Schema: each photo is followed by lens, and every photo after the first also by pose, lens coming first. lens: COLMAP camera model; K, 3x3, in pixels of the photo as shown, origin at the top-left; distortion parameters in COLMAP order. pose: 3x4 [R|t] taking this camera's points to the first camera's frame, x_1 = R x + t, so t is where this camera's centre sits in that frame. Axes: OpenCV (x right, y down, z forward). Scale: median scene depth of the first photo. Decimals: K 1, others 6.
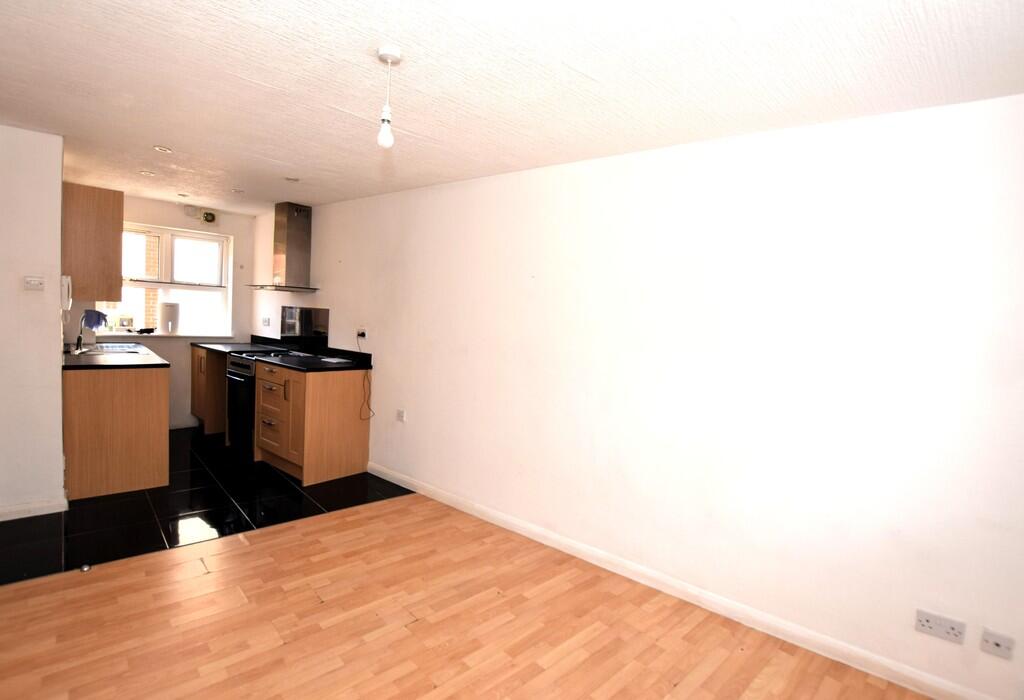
lens RADIAL K [[483.9, 0, 526.8], [0, 483.9, 351.3], [0, 0, 1]] dist [-0.034055, -0.000182]
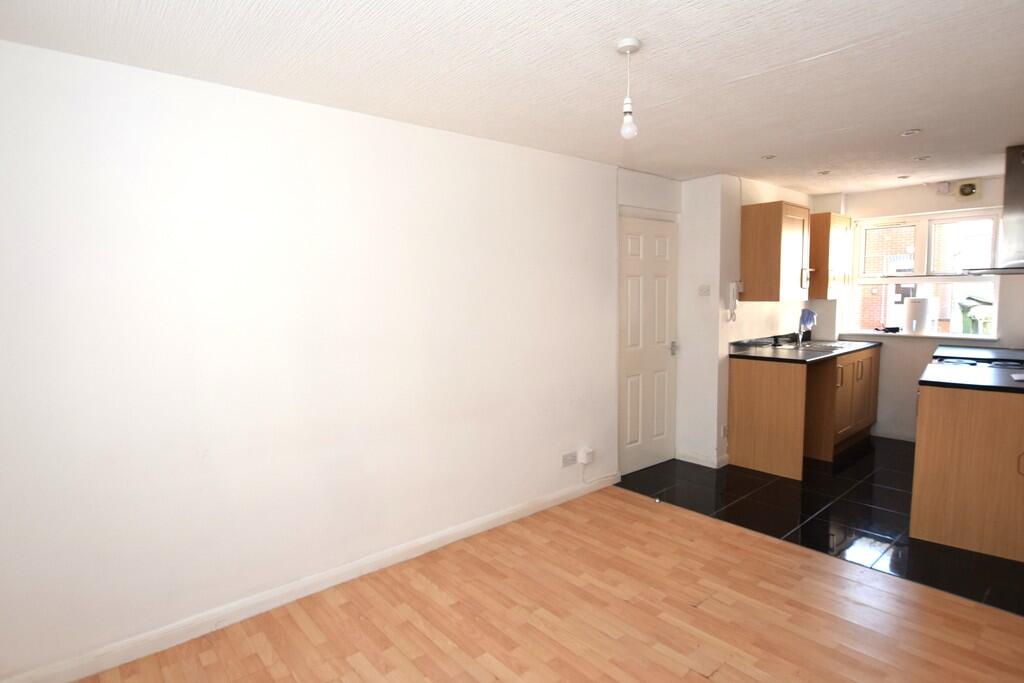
lens RADIAL K [[542.3, 0, 485.8], [0, 542.3, 338.7], [0, 0, 1]] dist [-0.029830, 0.000303]
pose [[-0.090267, 0.024031, -0.995628, 0.332938], [-0.060732, 0.997715, 0.029588, -0.008987], [0.994064, 0.063137, -0.088601, 0.319705]]
